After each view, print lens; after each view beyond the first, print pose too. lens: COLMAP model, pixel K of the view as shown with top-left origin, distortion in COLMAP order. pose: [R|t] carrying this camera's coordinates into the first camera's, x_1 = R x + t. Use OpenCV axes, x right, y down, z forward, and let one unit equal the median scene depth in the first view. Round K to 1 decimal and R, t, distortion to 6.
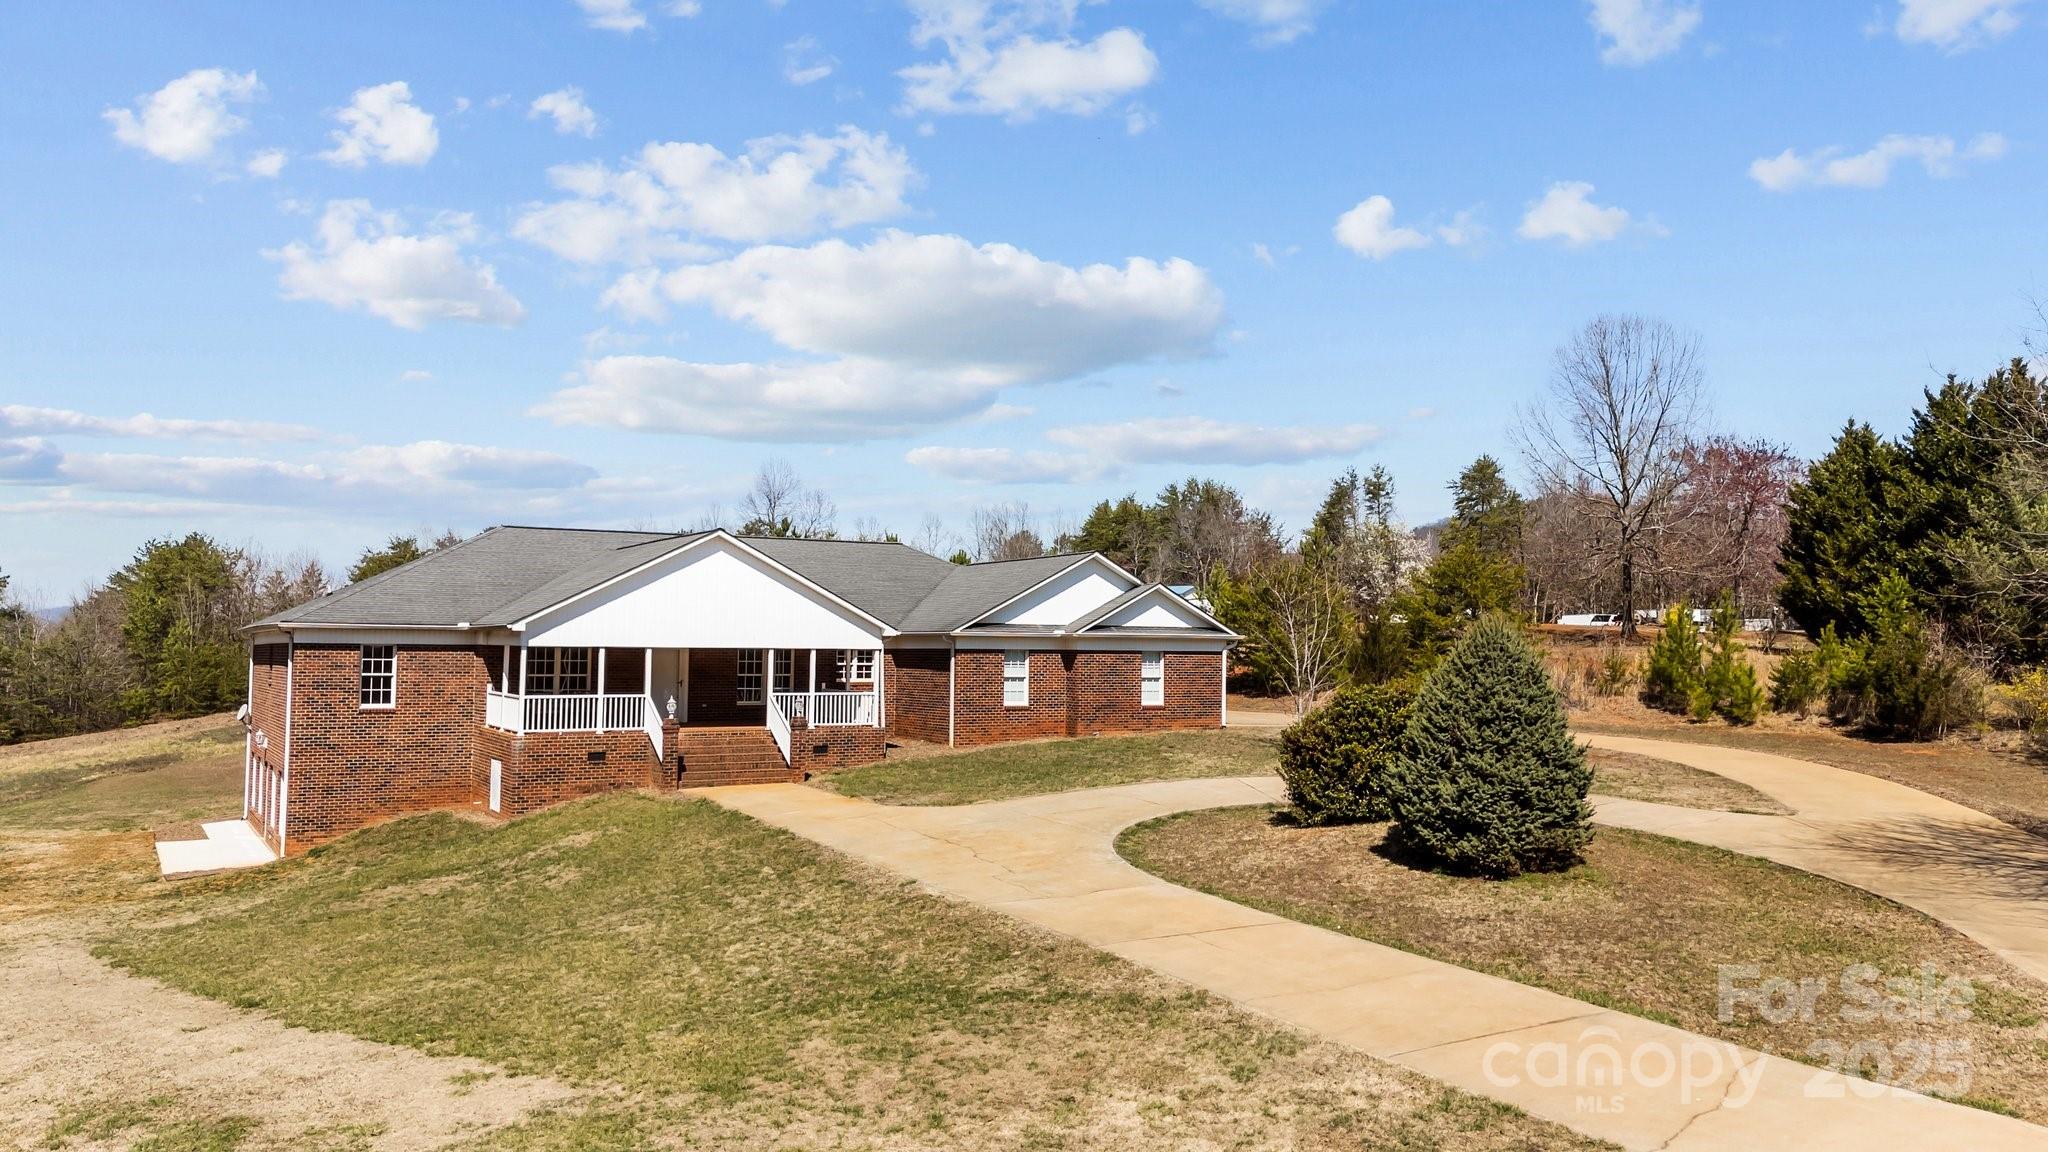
lens RADIAL K [[1535.7, 0, 1048.0], [0, 1535.7, 582.7], [0, 0, 1]] dist [0.102570, -0.115168]
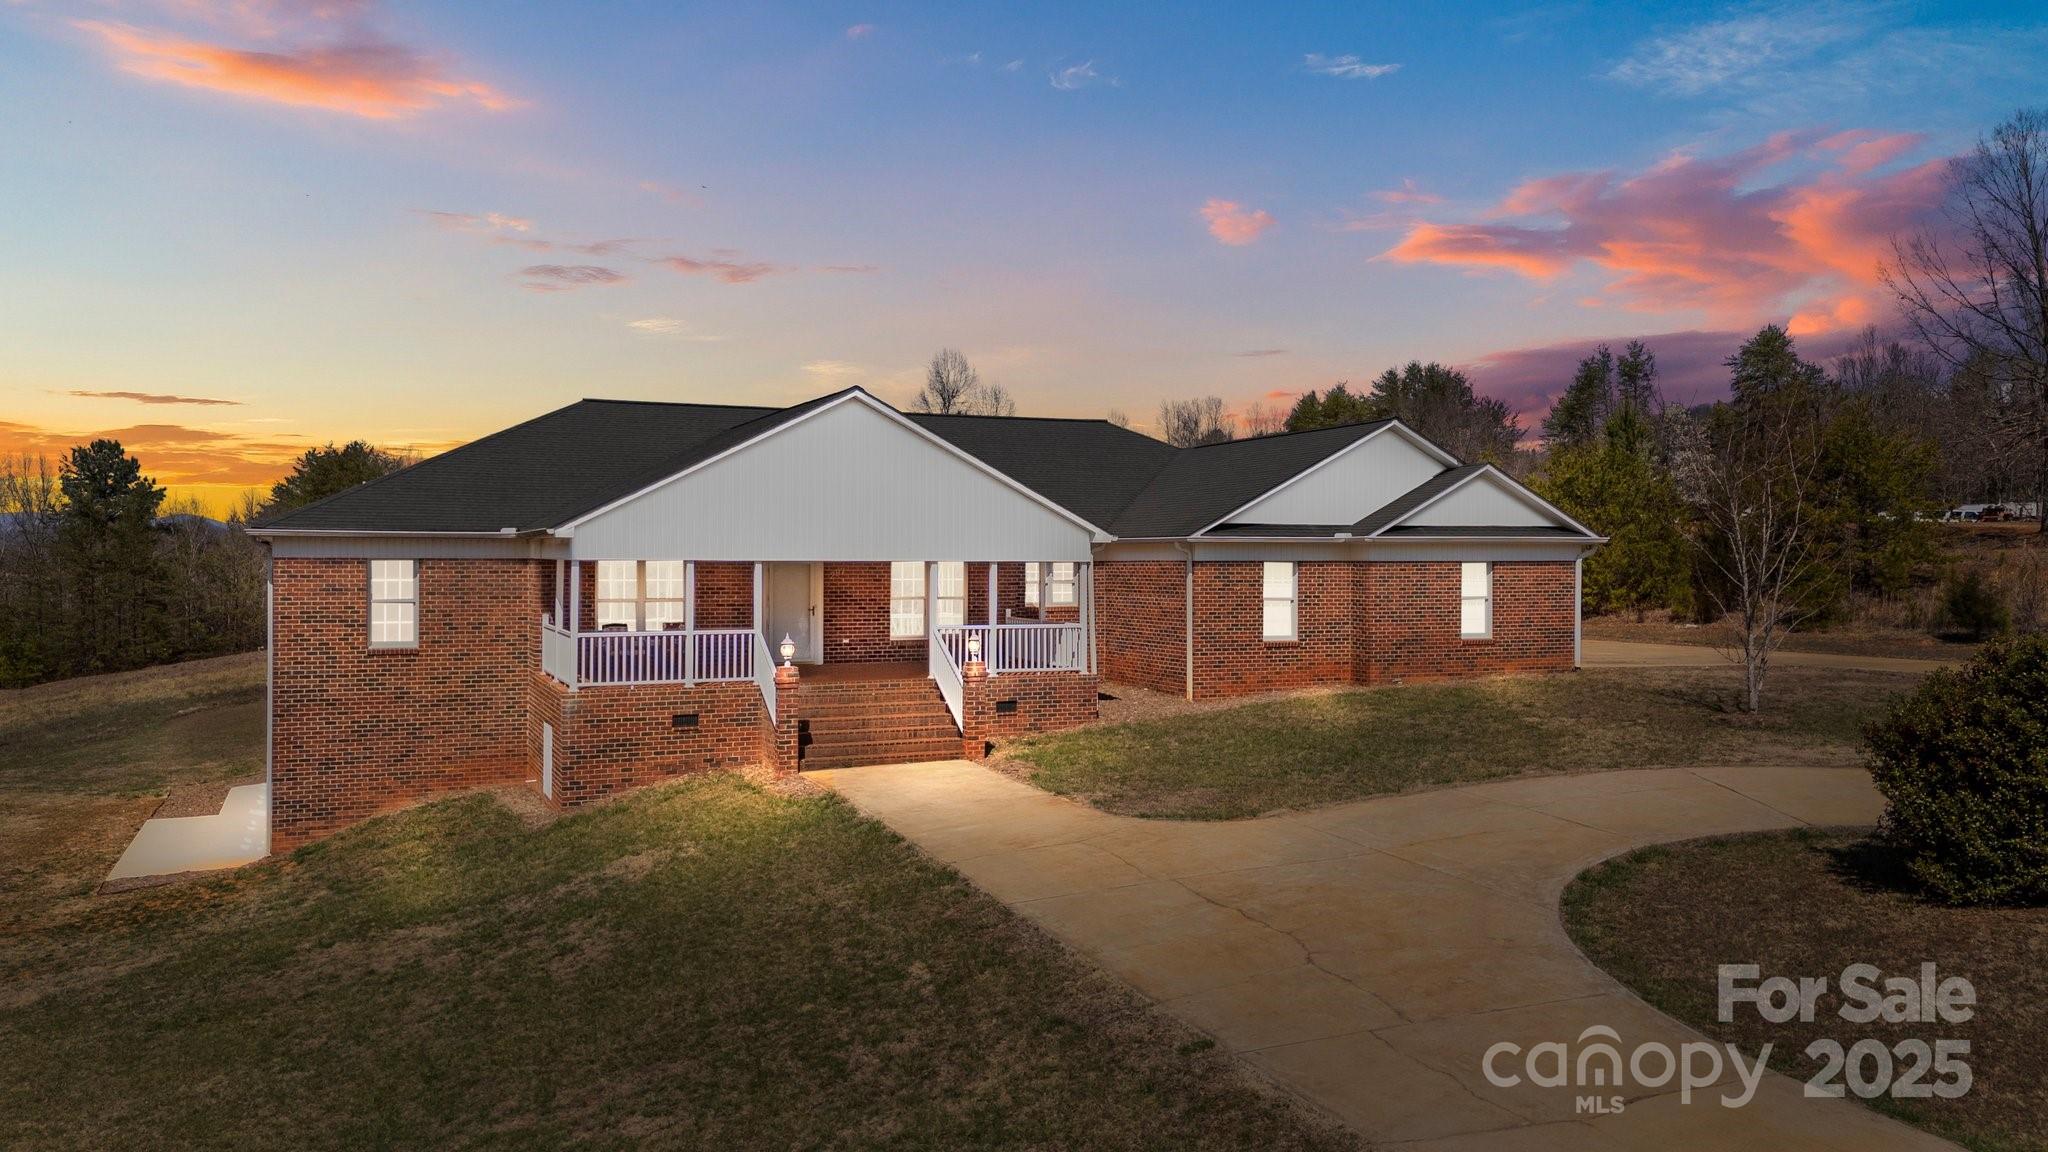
lens RADIAL K [[1535.7, 0, 1048.0], [0, 1535.7, 582.7], [0, 0, 1]] dist [0.102570, -0.115168]
pose [[0.993429, -0.005760, -0.114309, -0.049986], [0.012483, 0.998227, 0.058190, 0.012637], [0.113771, -0.059235, 0.991740, 0.321863]]
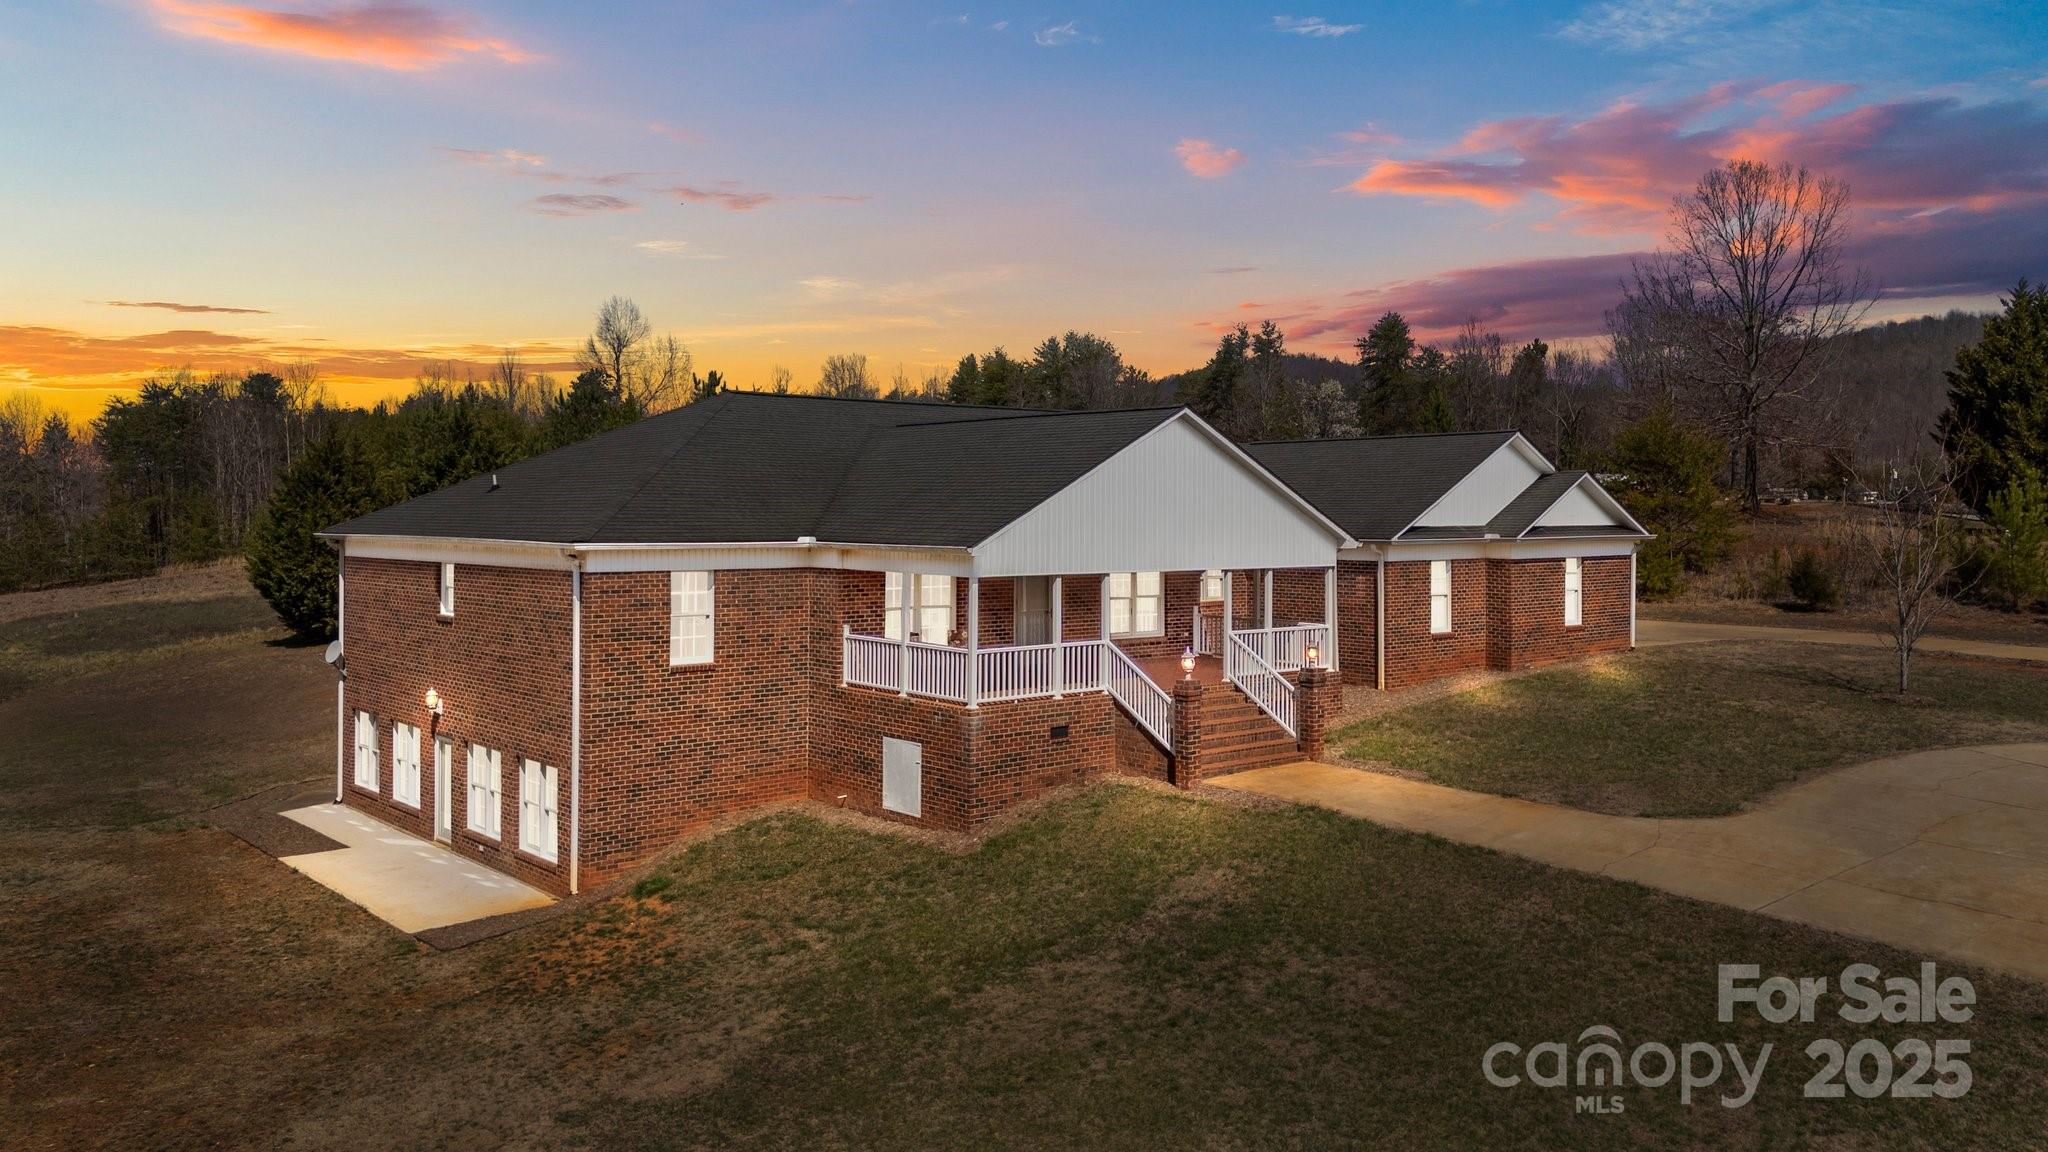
lens RADIAL K [[1514.7, 0, 1024.0], [0, 1514.7, 576.0], [0, 0, 1]] dist [0.225634, -0.349466]
pose [[0.982122, -0.012346, 0.187843, -0.403714], [-0.004973, 0.995797, 0.091447, -0.018758], [-0.188182, -0.090747, 0.977933, 0.319602]]
